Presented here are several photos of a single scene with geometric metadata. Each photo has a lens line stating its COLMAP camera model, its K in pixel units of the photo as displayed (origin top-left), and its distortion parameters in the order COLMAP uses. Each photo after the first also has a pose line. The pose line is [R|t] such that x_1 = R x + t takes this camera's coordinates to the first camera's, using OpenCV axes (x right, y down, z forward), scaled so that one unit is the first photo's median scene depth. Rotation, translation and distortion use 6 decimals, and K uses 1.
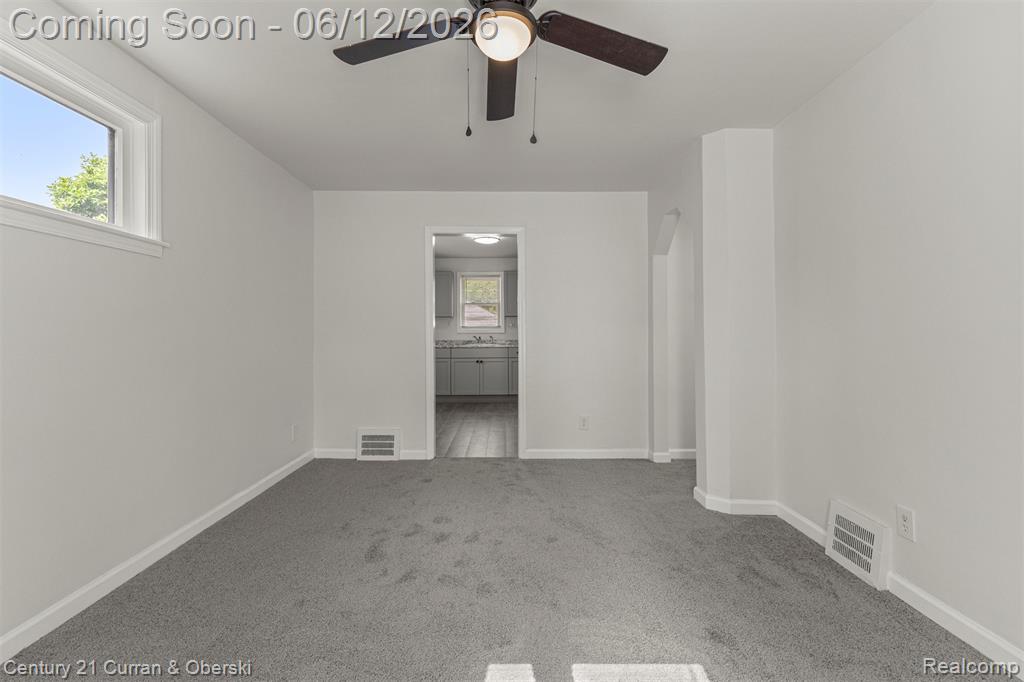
lens RADIAL K [[443.7, 0, 513.0], [0, 443.7, 327.2], [0, 0, 1]] dist [-0.000775, 0.000201]
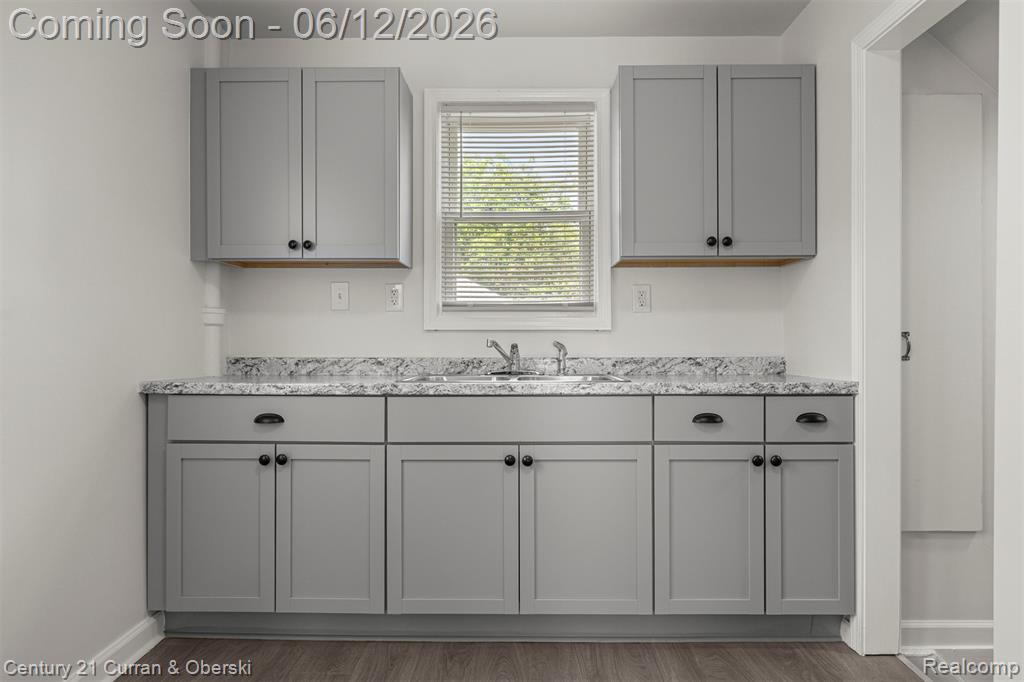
lens RADIAL K [[619.3, 0, 515.3], [0, 619.3, 340.3], [0, 0, 1]] dist [-0.004209, -0.000090]
pose [[0.999481, 0.005583, -0.031714, -0.168018], [-0.005202, 0.999914, 0.012072, 0.039728], [0.031779, -0.011901, 0.999424, 1.732856]]
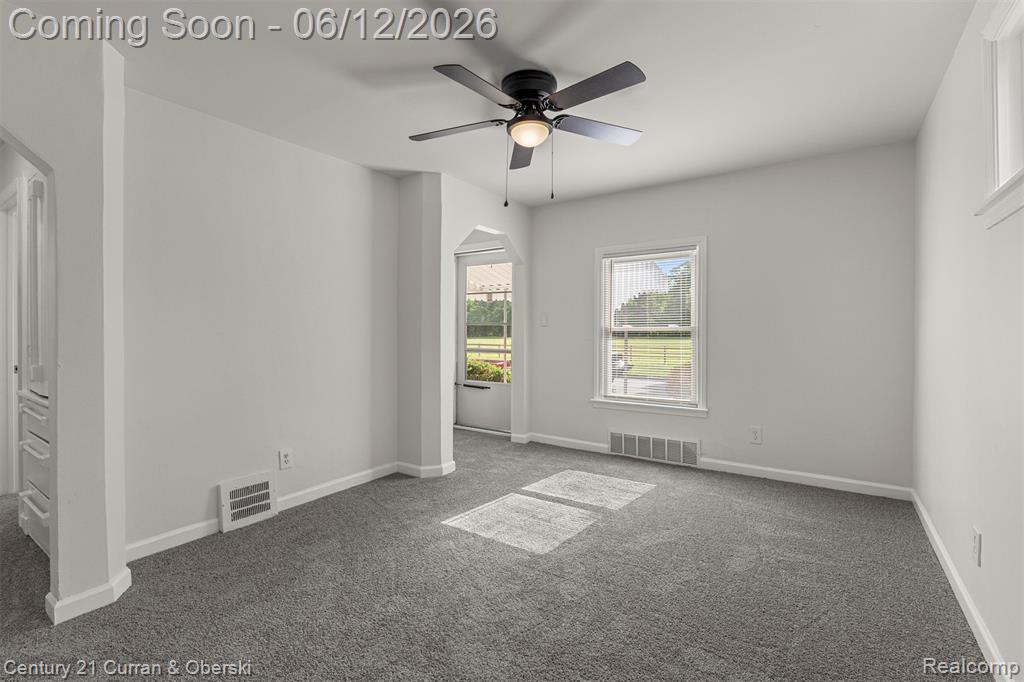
lens RADIAL K [[461.6, 0, 512.9], [0, 461.6, 338.4], [0, 0, 1]] dist [-0.007653, -0.000154]
pose [[-0.812016, -0.002178, 0.583631, -0.453277], [0.002035, 0.999976, 0.006563, 0.007985], [-0.583631, 0.006516, -0.811993, 1.195050]]
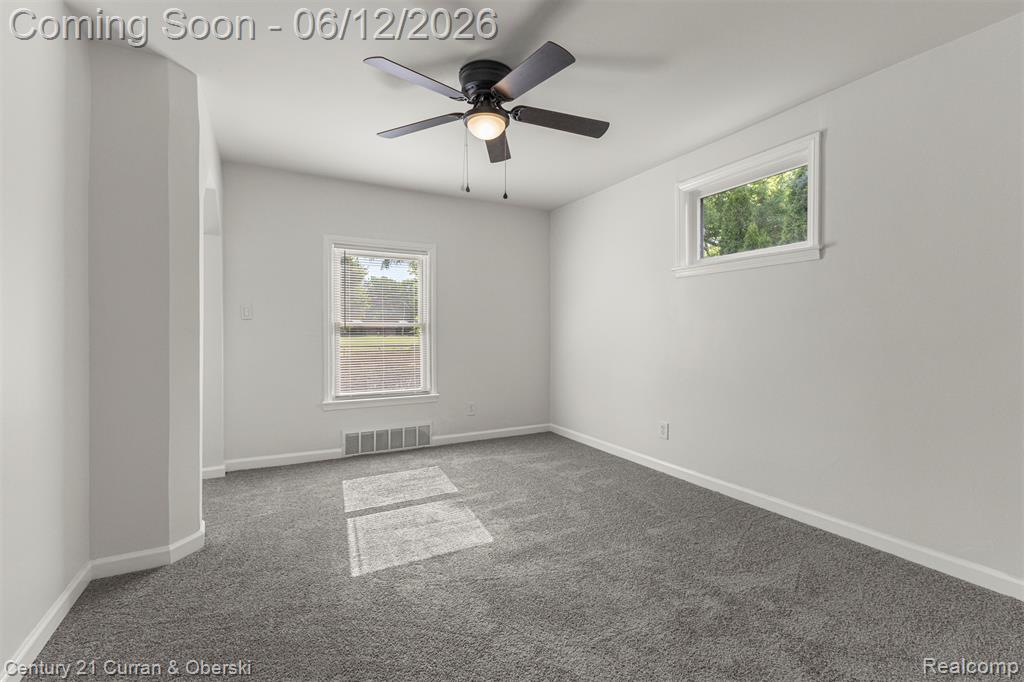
lens RADIAL K [[447.2, 0, 511.9], [0, 447.2, 339.4], [0, 0, 1]] dist [0.009292, 0.000050]
pose [[-0.887979, 0.011954, -0.459729, 0.313361], [0.006365, 0.999886, 0.013704, 0.018199], [0.459841, 0.009243, -0.887953, 1.240368]]
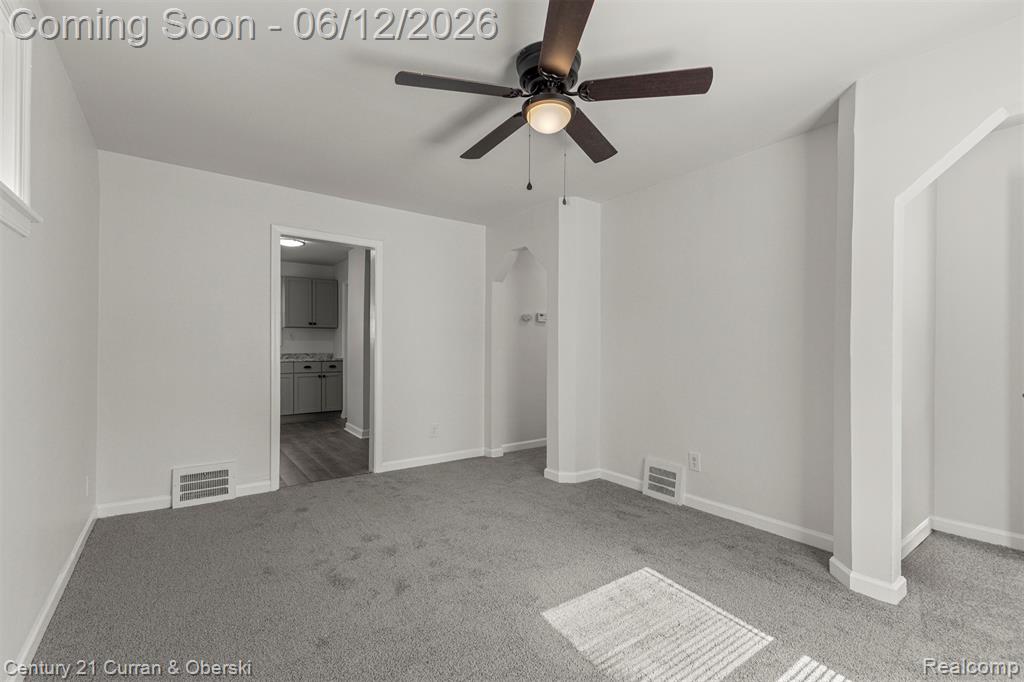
lens RADIAL K [[447.2, 0, 511.9], [0, 447.2, 339.4], [0, 0, 1]] dist [0.009292, 0.000050]
pose [[0.813123, 0.014427, 0.581913, -0.446377], [-0.014524, 0.999884, -0.004495, -0.005558], [-0.581911, -0.004797, 0.813238, 0.008827]]
